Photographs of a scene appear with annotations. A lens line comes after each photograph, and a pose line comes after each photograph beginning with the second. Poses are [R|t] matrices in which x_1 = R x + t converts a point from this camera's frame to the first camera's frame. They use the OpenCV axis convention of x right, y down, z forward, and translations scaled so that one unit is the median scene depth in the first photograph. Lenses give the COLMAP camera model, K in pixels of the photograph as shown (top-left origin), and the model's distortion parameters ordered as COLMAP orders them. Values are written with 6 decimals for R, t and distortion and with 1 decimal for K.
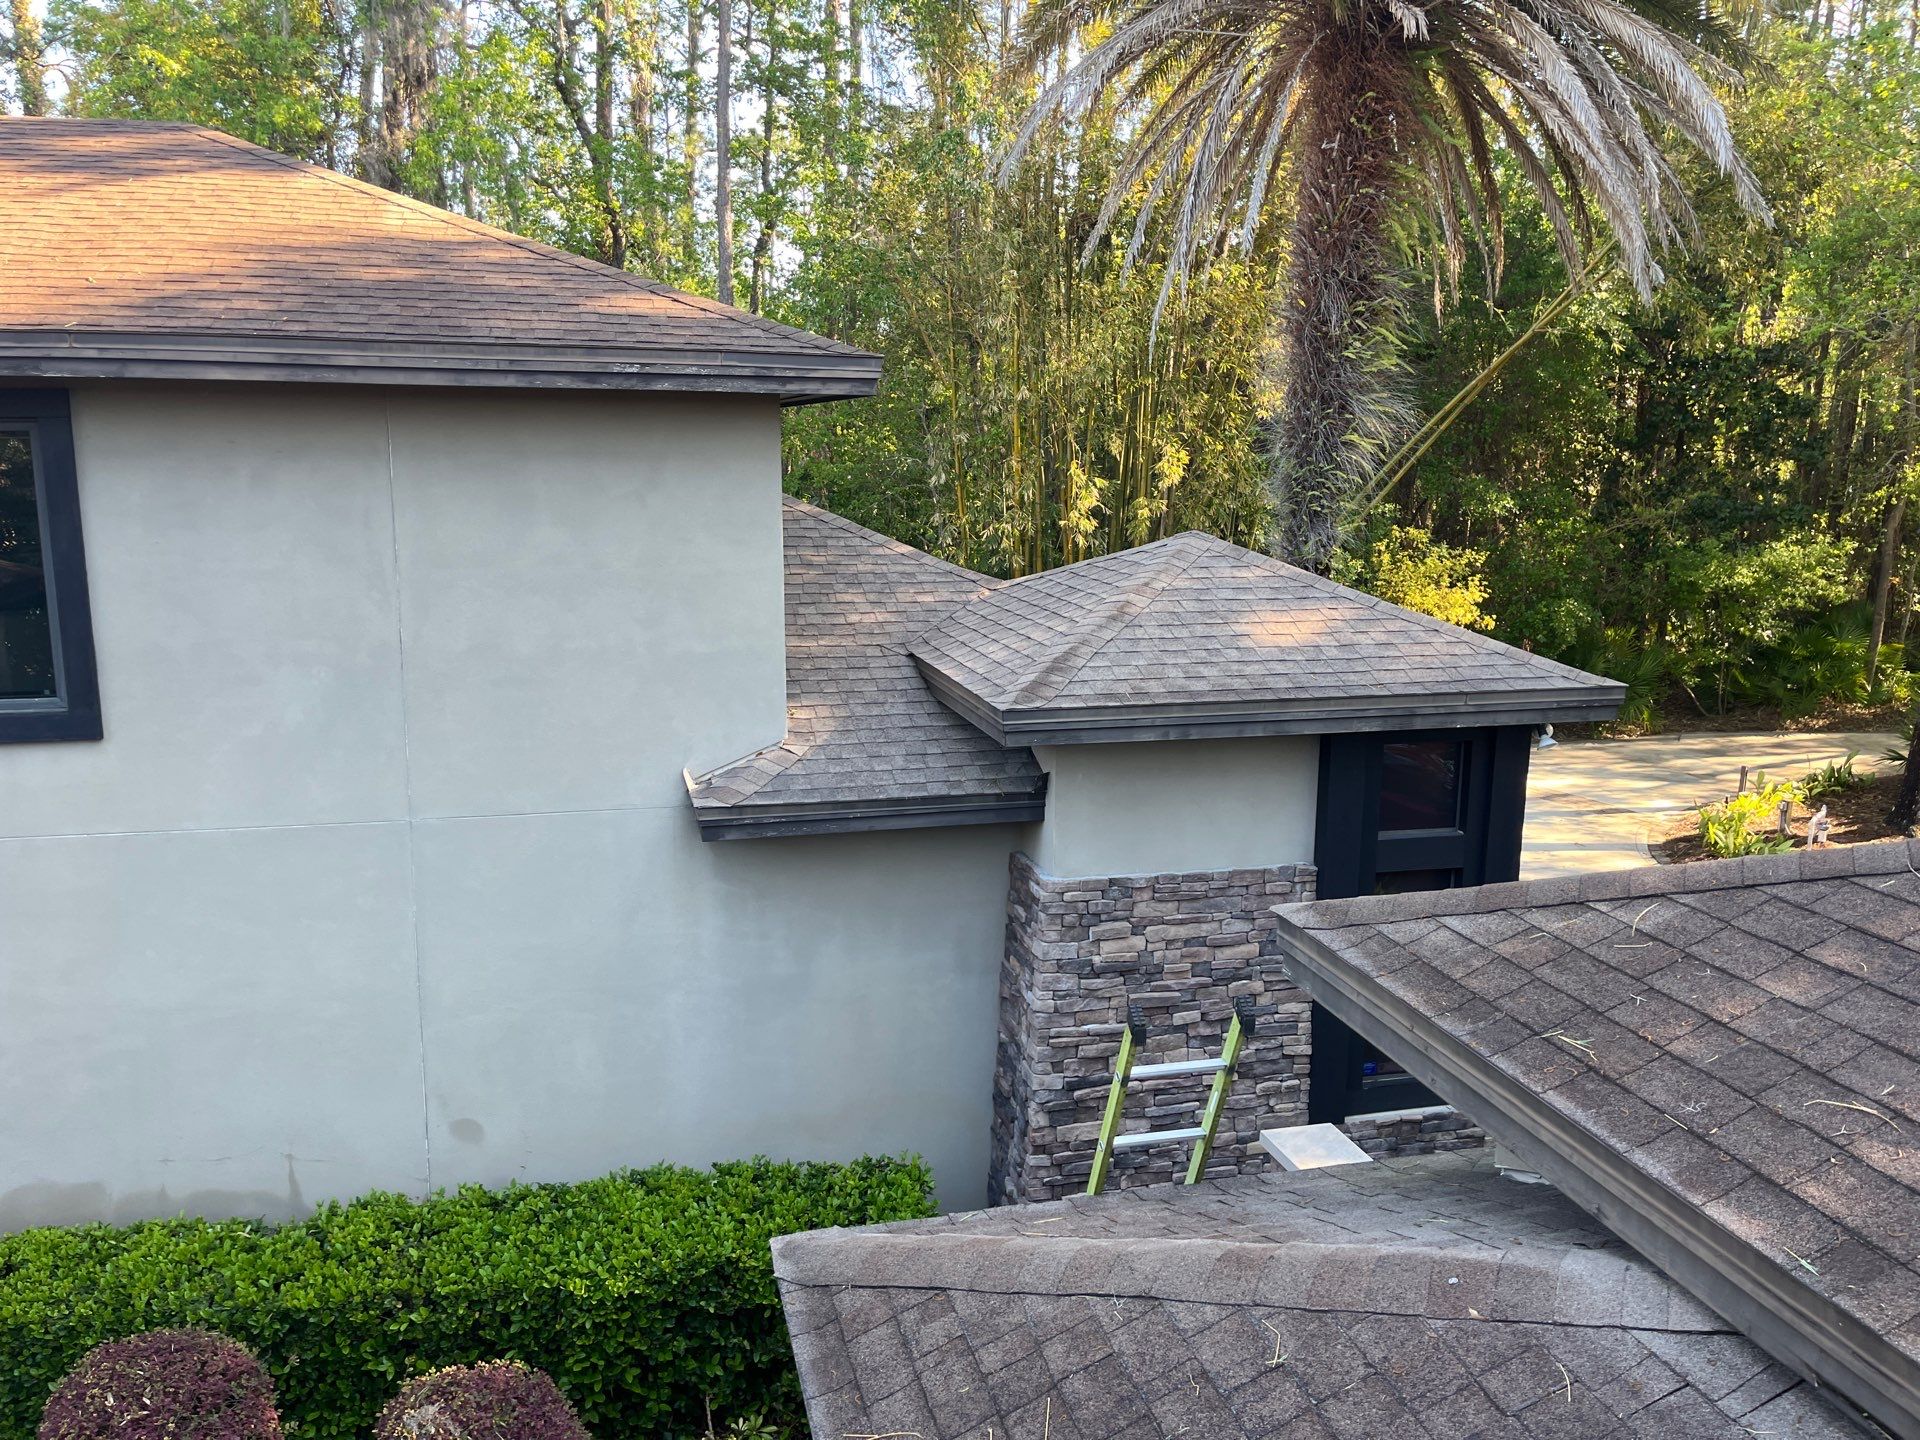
lens RADIAL K [[1448.9, 0, 958.3], [0, 1448.9, 724.8], [0, 0, 1]] dist [0.040784, -0.027241]
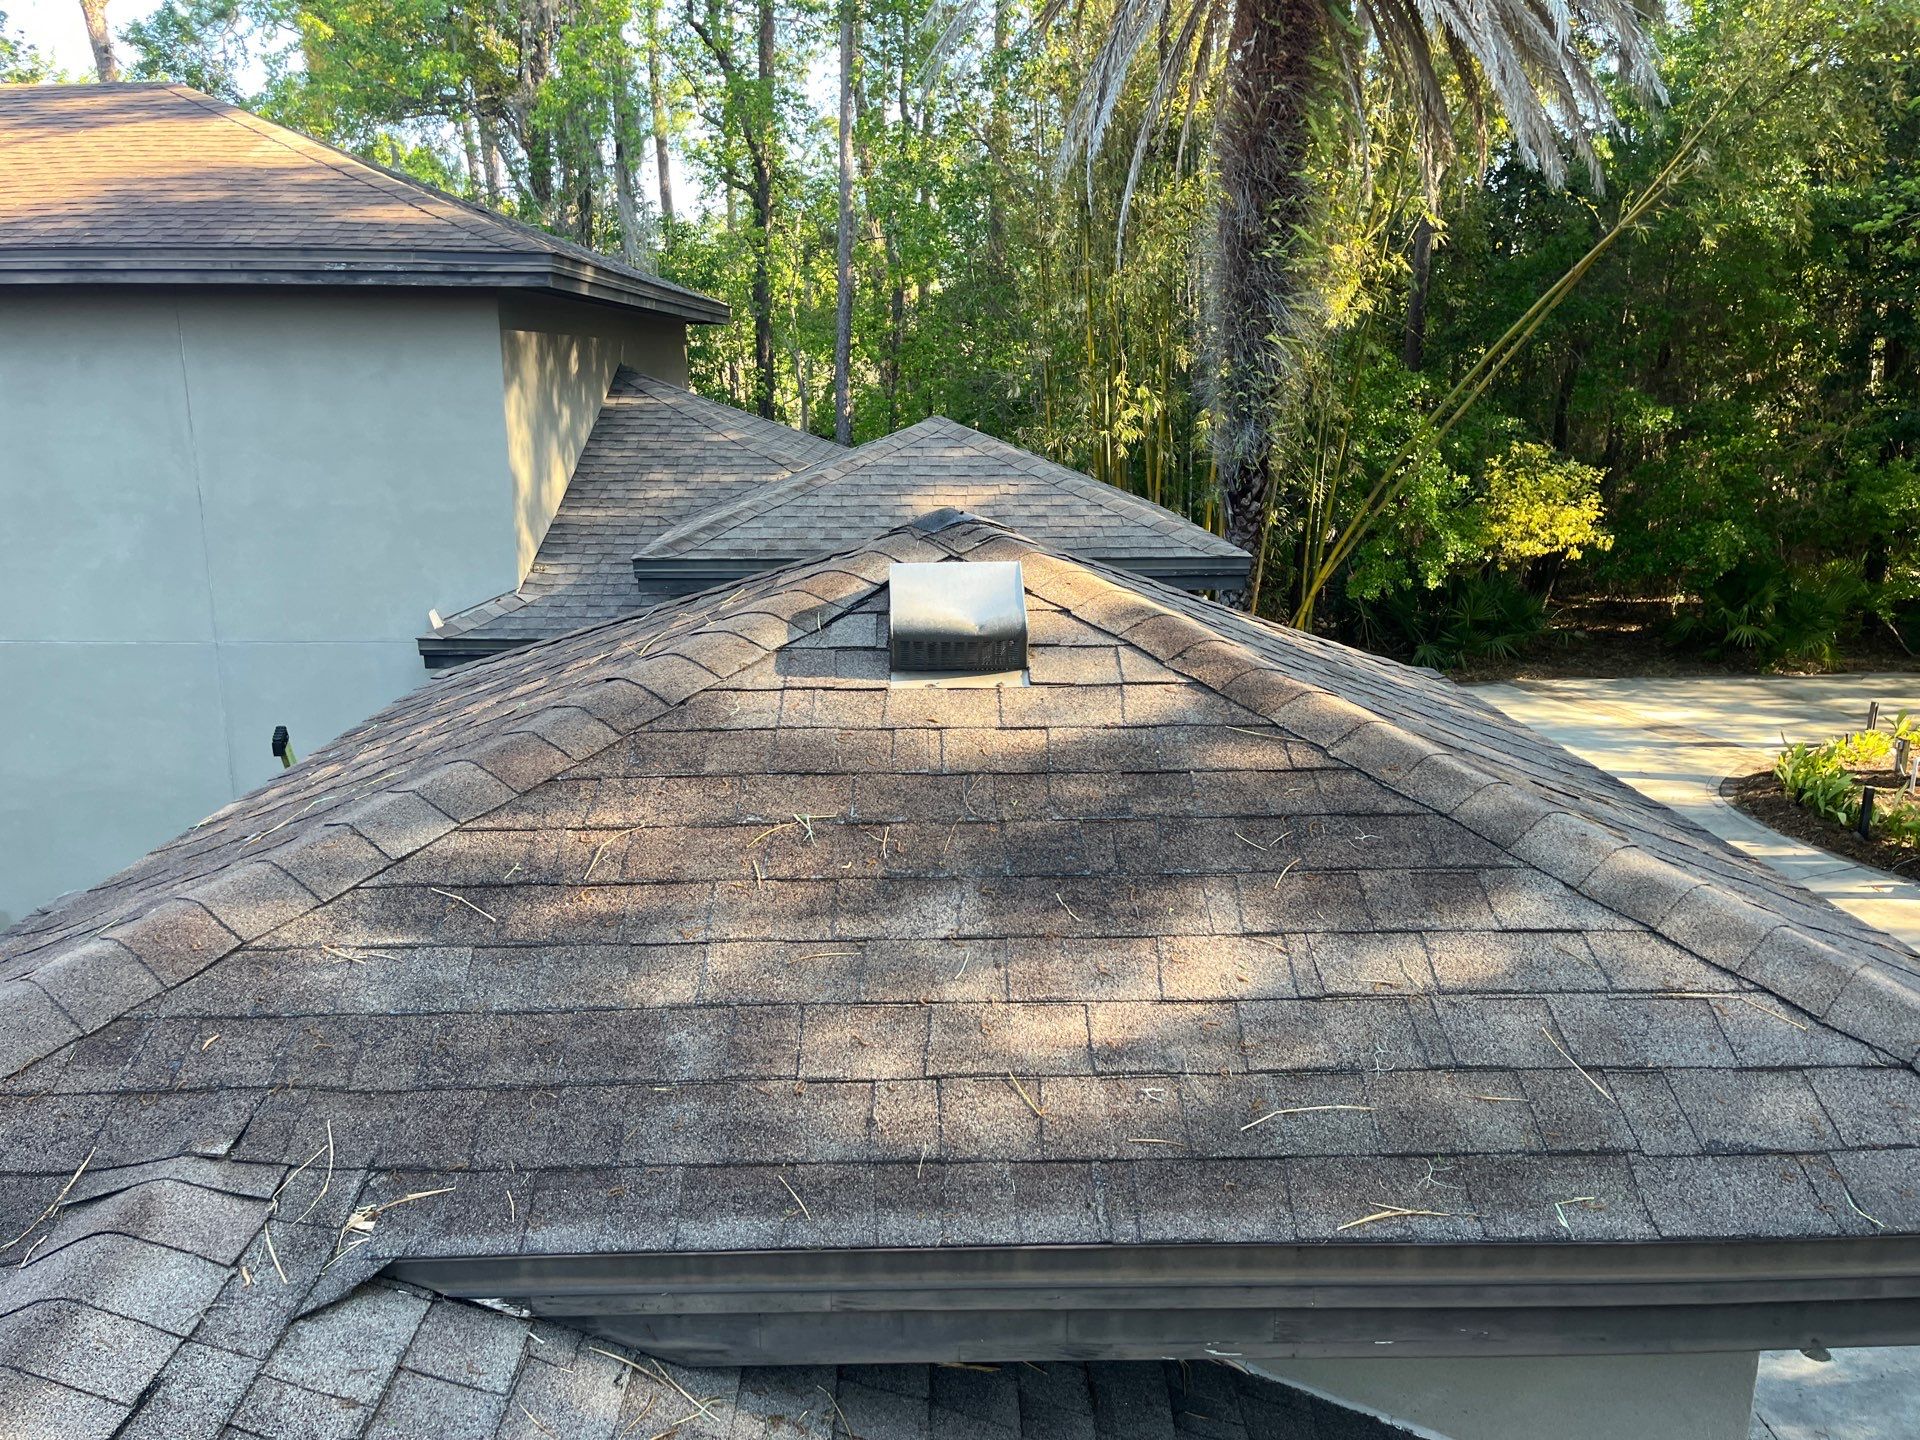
lens RADIAL K [[1448.9, 0, 963.0], [0, 1448.9, 718.3], [0, 0, 1]] dist [0.040784, -0.027241]
pose [[0.973426, 0.043745, -0.224783, 0.510991], [-0.035159, 0.998496, 0.042060, 0.053919], [0.226285, -0.033039, 0.973501, -0.068923]]
